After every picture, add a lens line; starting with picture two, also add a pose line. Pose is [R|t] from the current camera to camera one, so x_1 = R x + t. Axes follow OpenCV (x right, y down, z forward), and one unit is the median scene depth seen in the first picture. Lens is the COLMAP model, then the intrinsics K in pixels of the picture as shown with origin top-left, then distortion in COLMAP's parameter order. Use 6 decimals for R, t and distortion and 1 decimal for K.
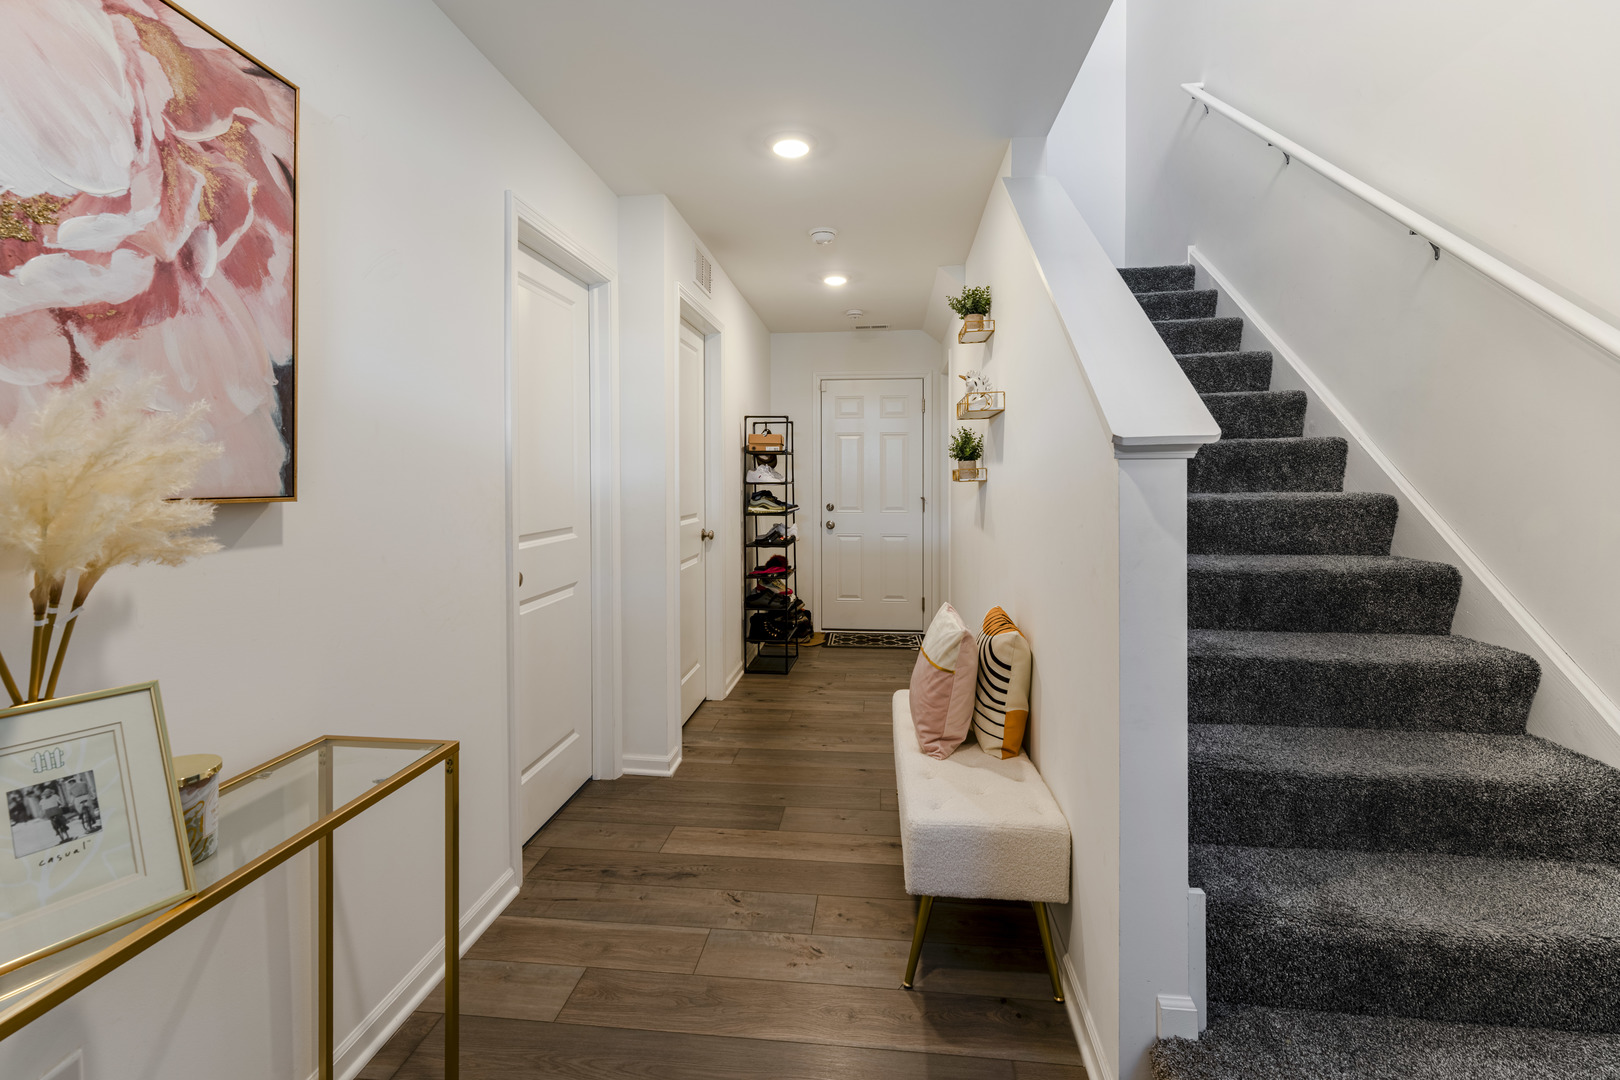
lens RADIAL K [[728.8, 0, 807.0], [0, 728.8, 478.5], [0, 0, 1]] dist [-0.003326, -0.000374]
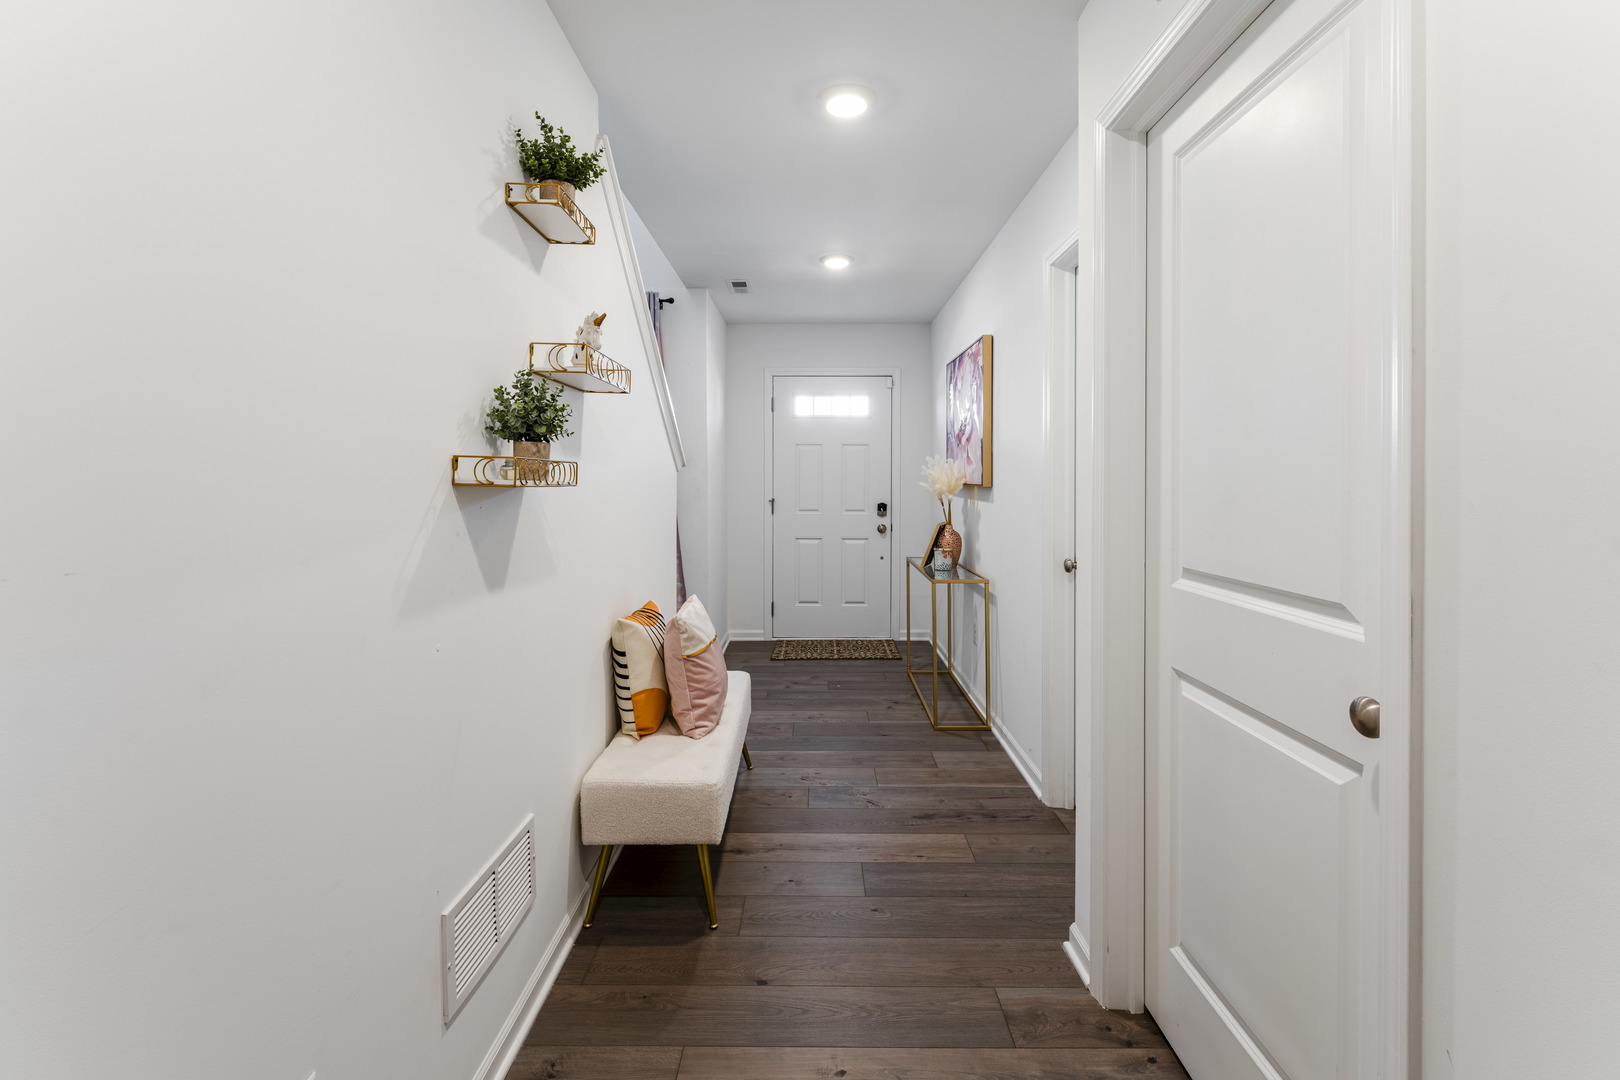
lens RADIAL K [[728.8, 0, 814.2], [0, 728.8, 485.7], [0, 0, 1]] dist [-0.003326, -0.000374]
pose [[-0.994492, 0.004310, -0.104720, 0.126964], [0.003331, 0.999949, 0.009518, -0.001039], [0.104755, 0.009116, -0.994456, 2.125522]]
